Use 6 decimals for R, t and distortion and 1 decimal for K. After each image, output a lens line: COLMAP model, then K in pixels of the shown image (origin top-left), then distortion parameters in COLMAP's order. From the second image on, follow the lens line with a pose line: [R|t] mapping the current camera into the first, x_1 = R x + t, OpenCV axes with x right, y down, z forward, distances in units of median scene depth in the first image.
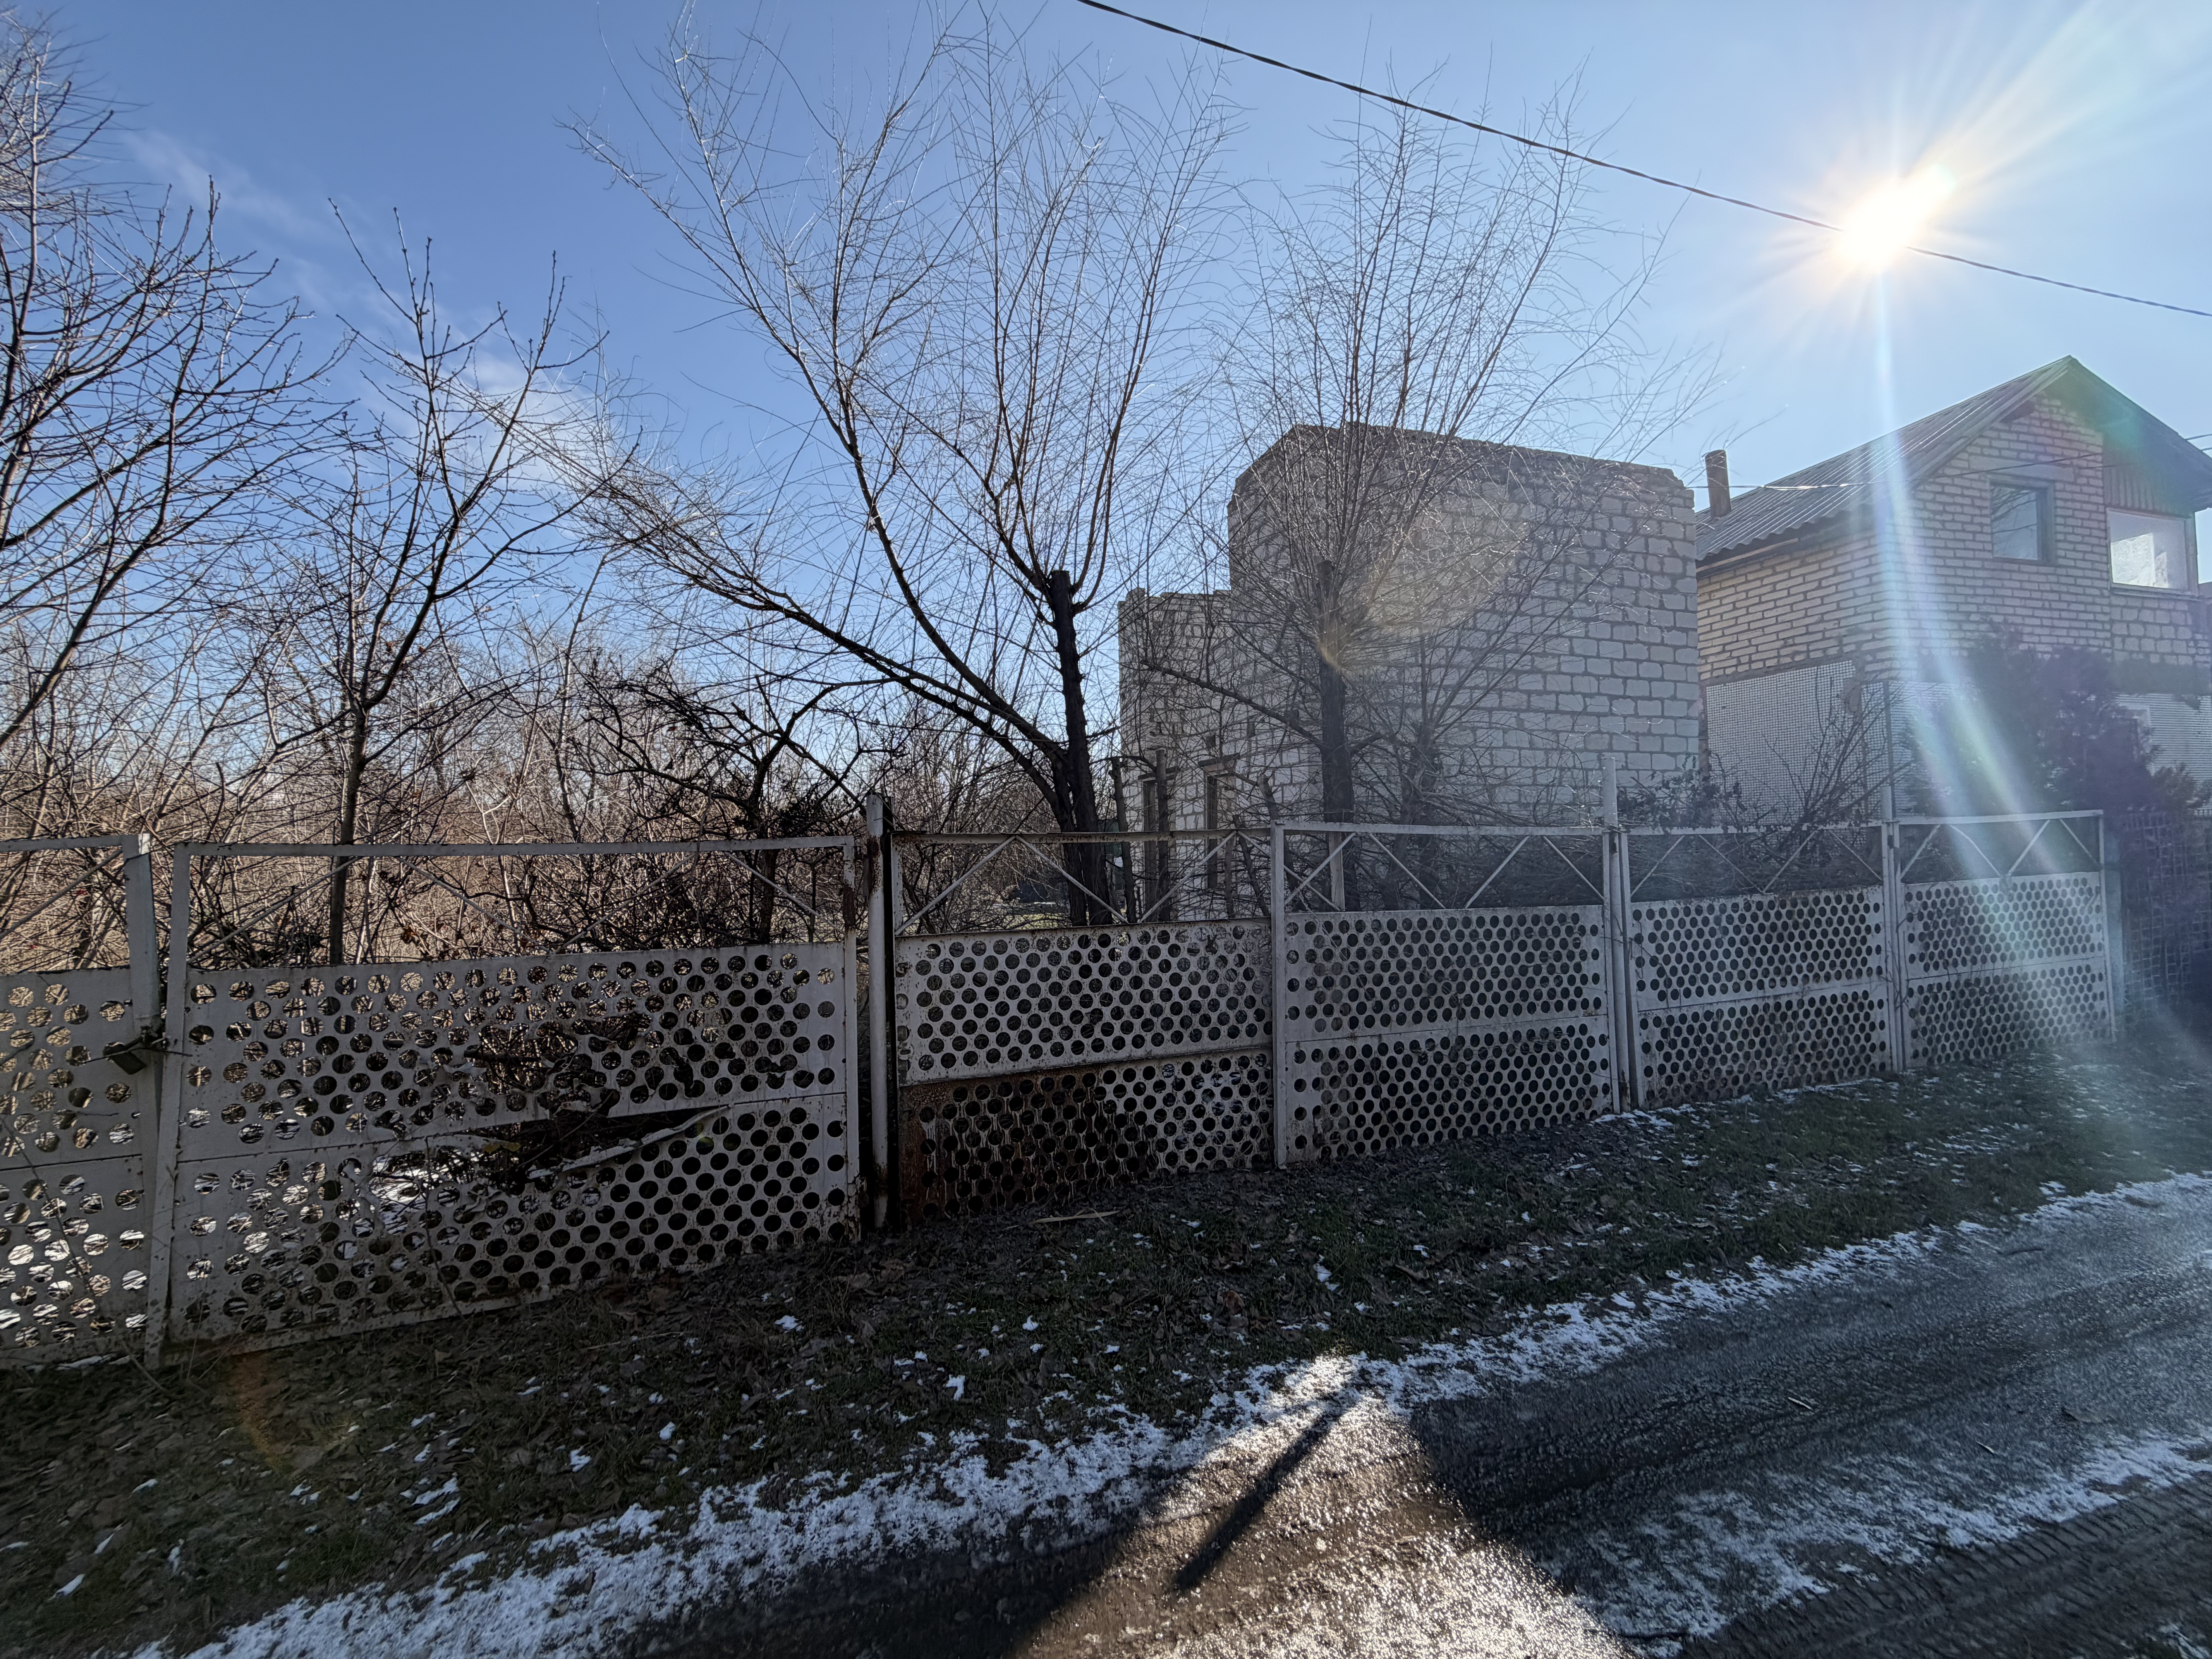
lens RADIAL K [[894.3, 0, 1106.0], [0, 894.3, 829.5], [0, 0, 1]] dist [-0.000083, -0.000178]
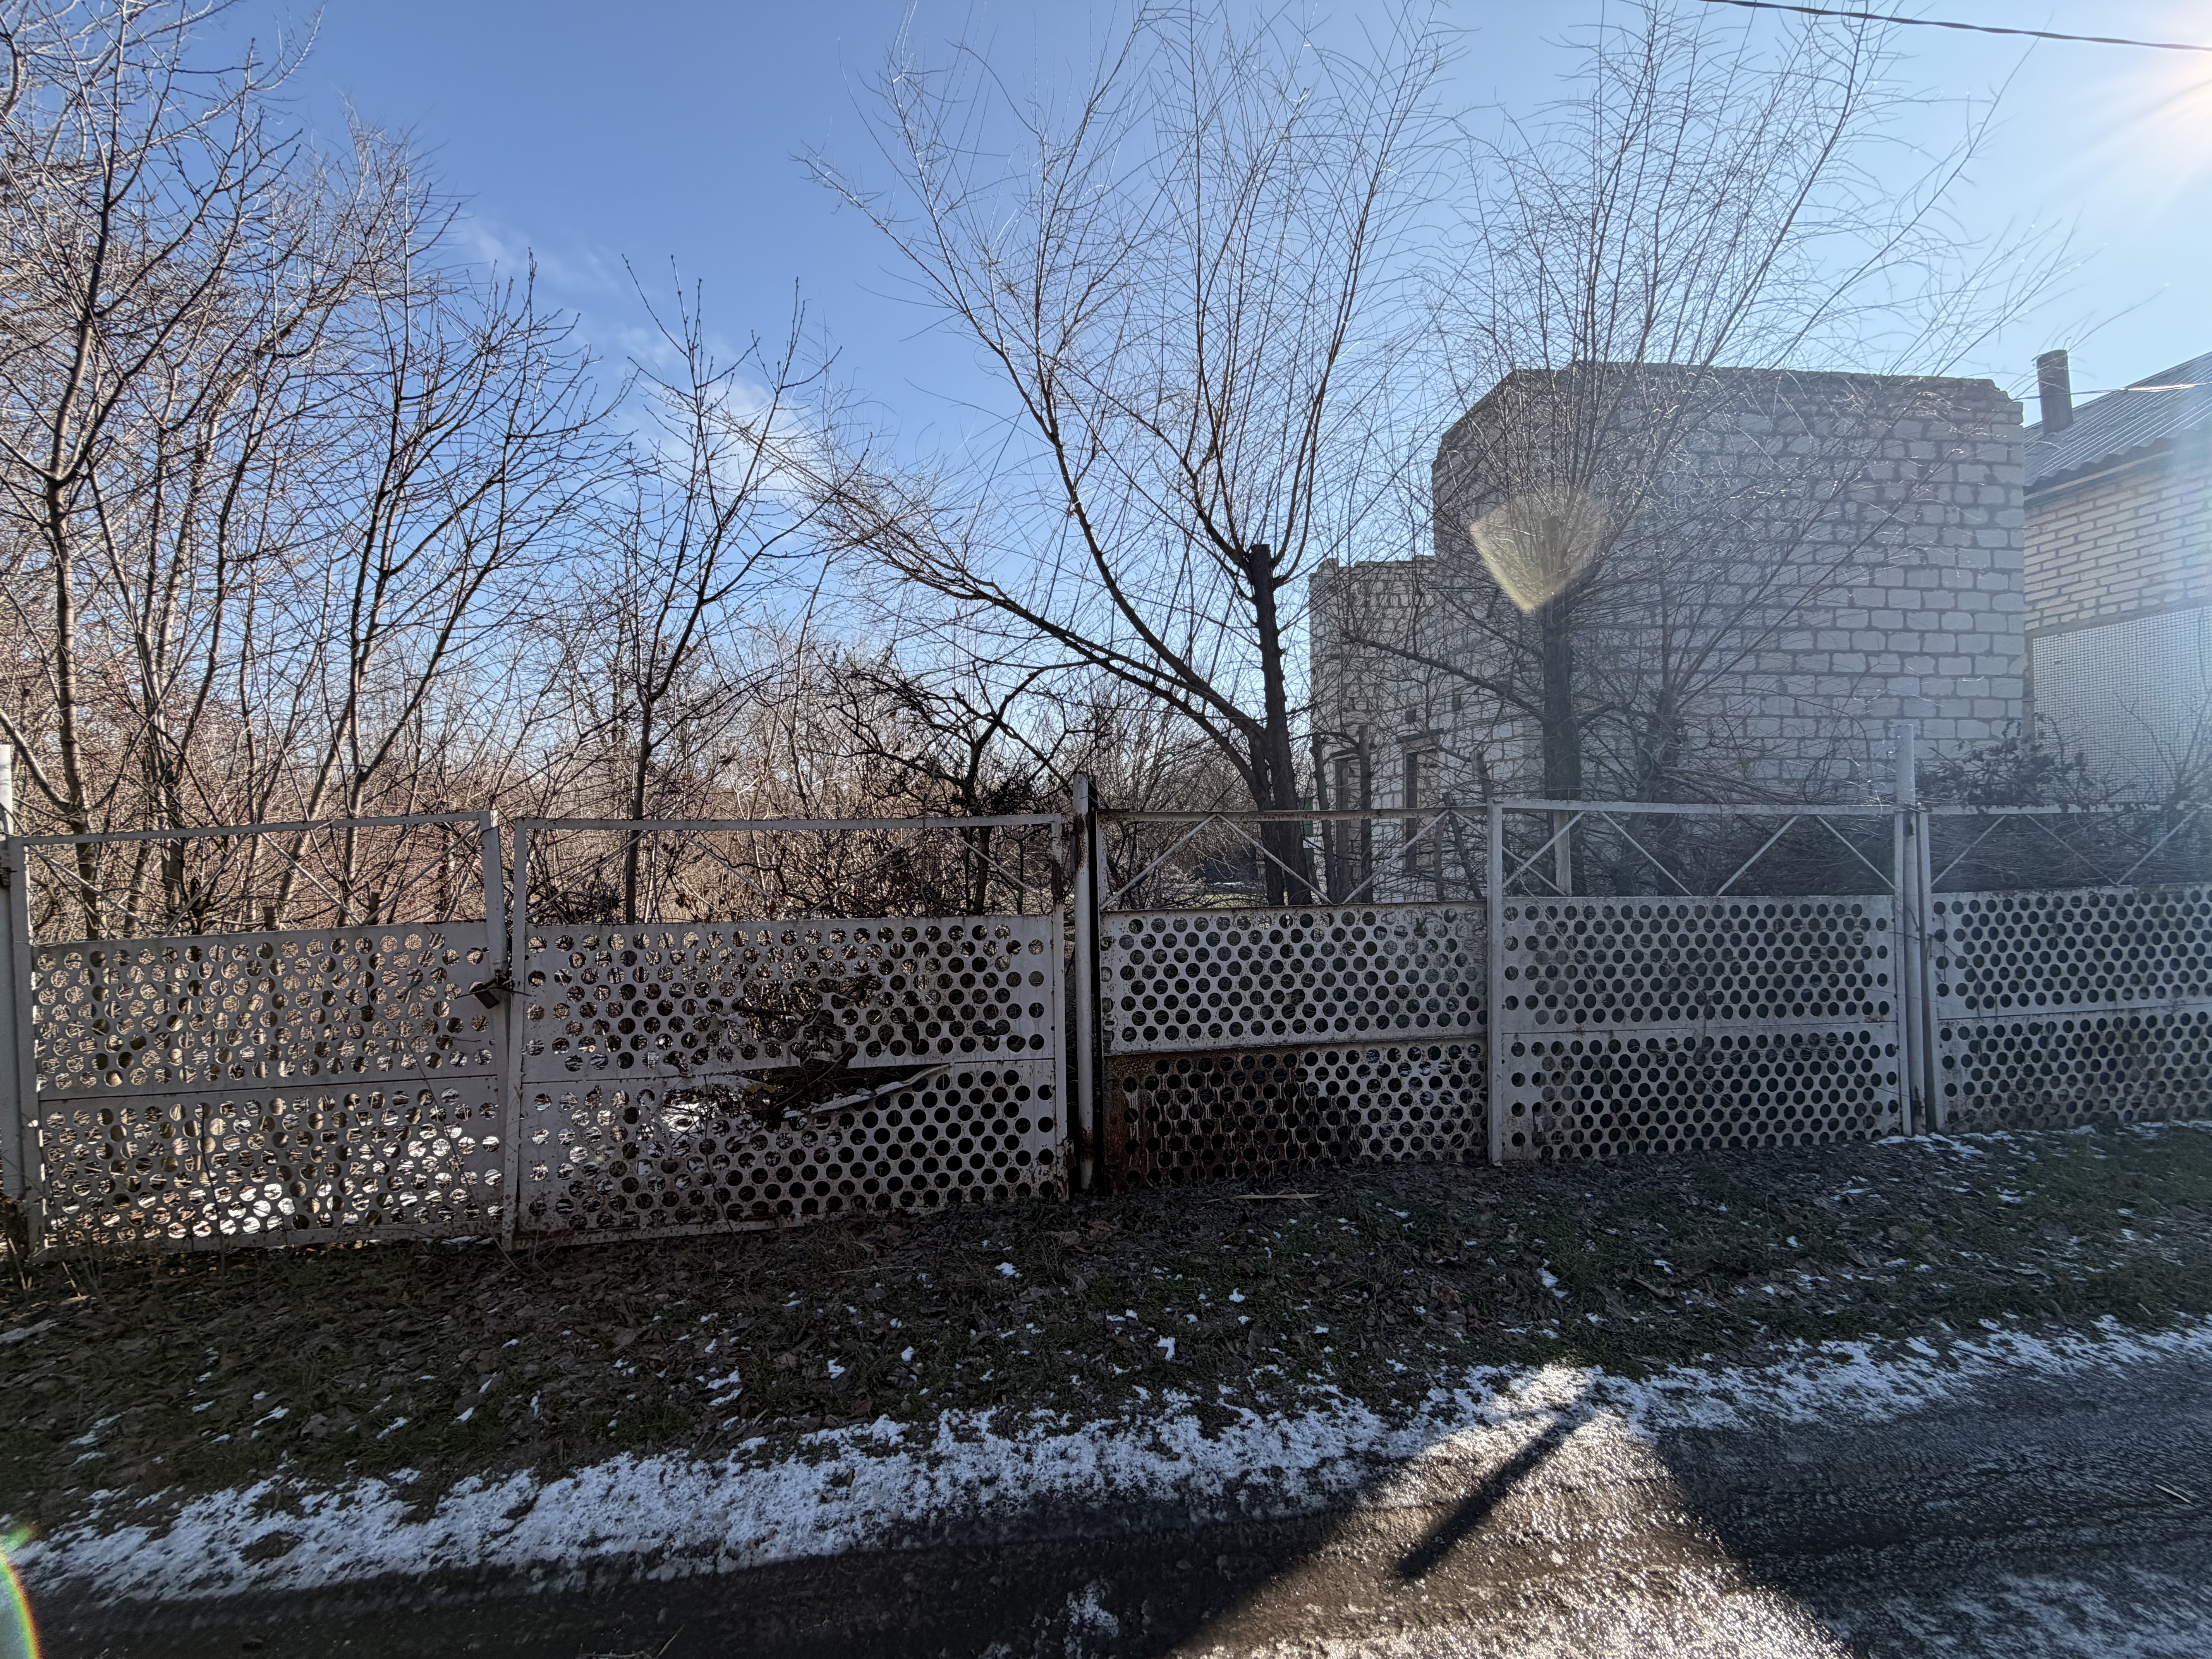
lens RADIAL K [[894.3, 0, 1106.0], [0, 894.3, 829.5], [0, 0, 1]] dist [-0.000083, -0.000178]
pose [[0.978206, 0.005803, -0.207556, -0.014624], [-0.000972, 0.999726, 0.023371, 0.001358], [0.207634, -0.022660, 0.977944, -0.004870]]
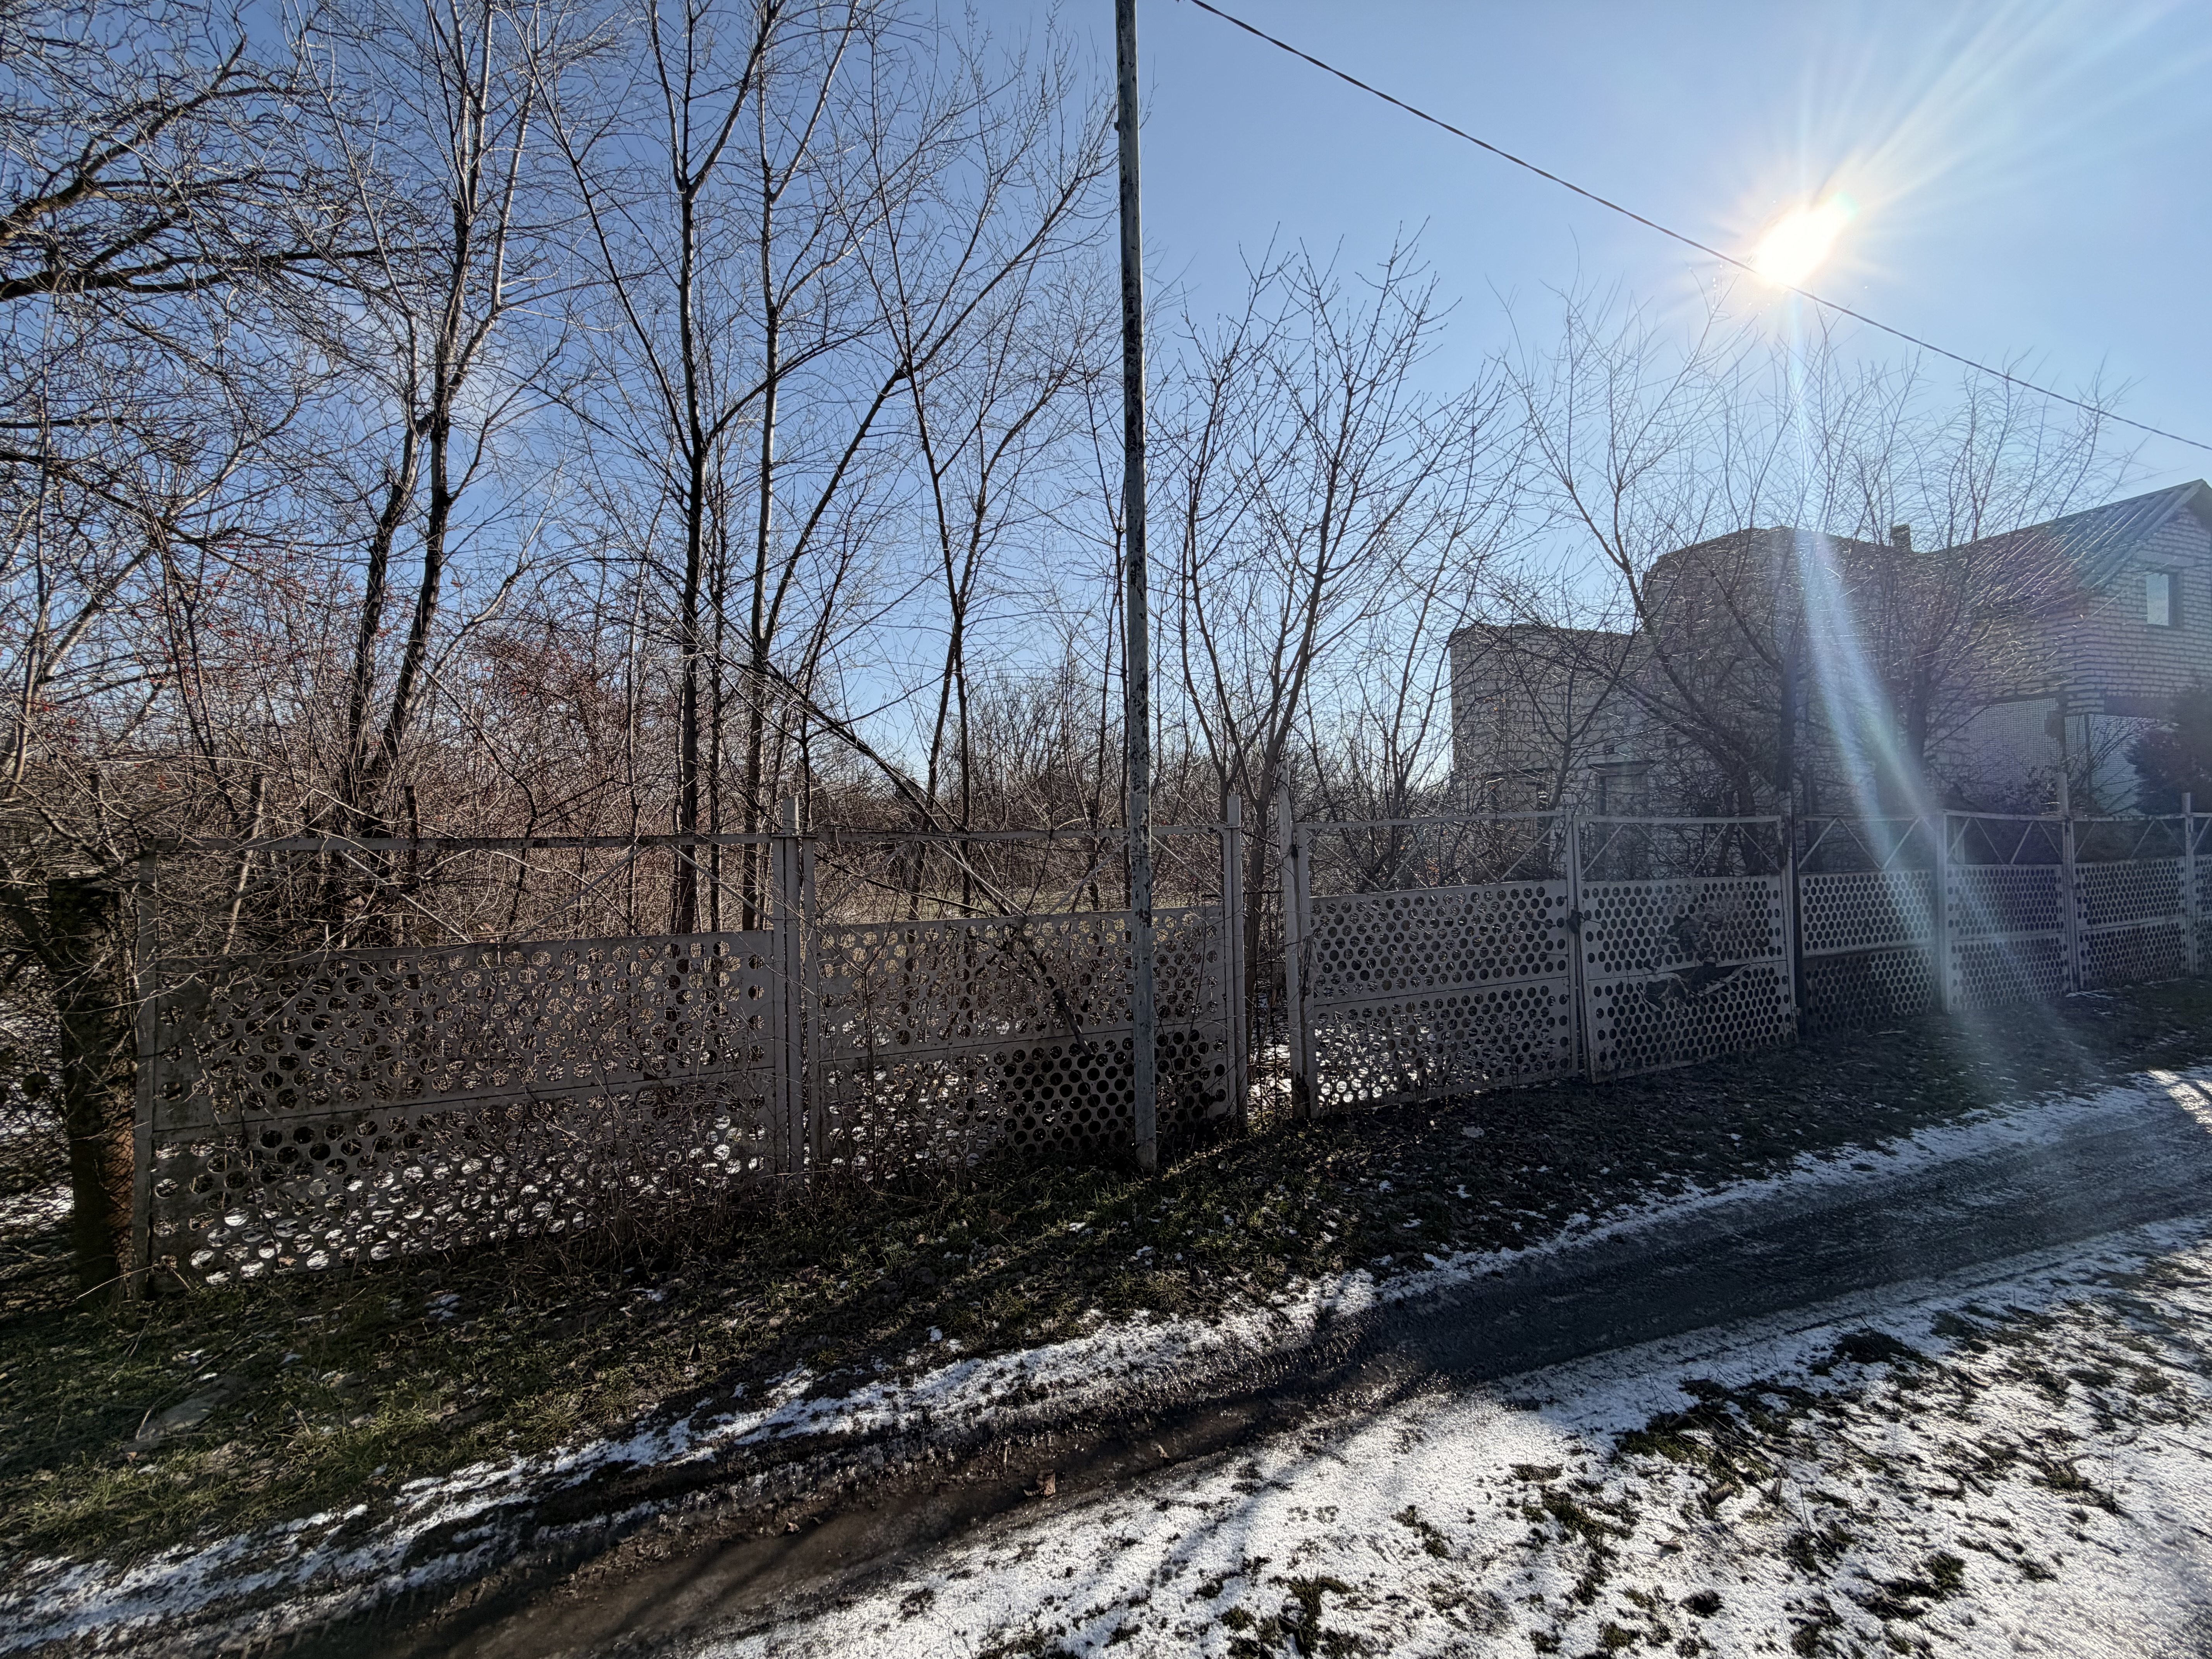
lens RADIAL K [[894.3, 0, 1106.0], [0, 894.3, 829.5], [0, 0, 1]] dist [-0.000083, -0.000178]
pose [[0.995919, 0.019611, 0.088098, -1.622997], [-0.022115, 0.999376, 0.027532, 0.015596], [-0.087503, -0.029368, 0.995731, -0.575511]]
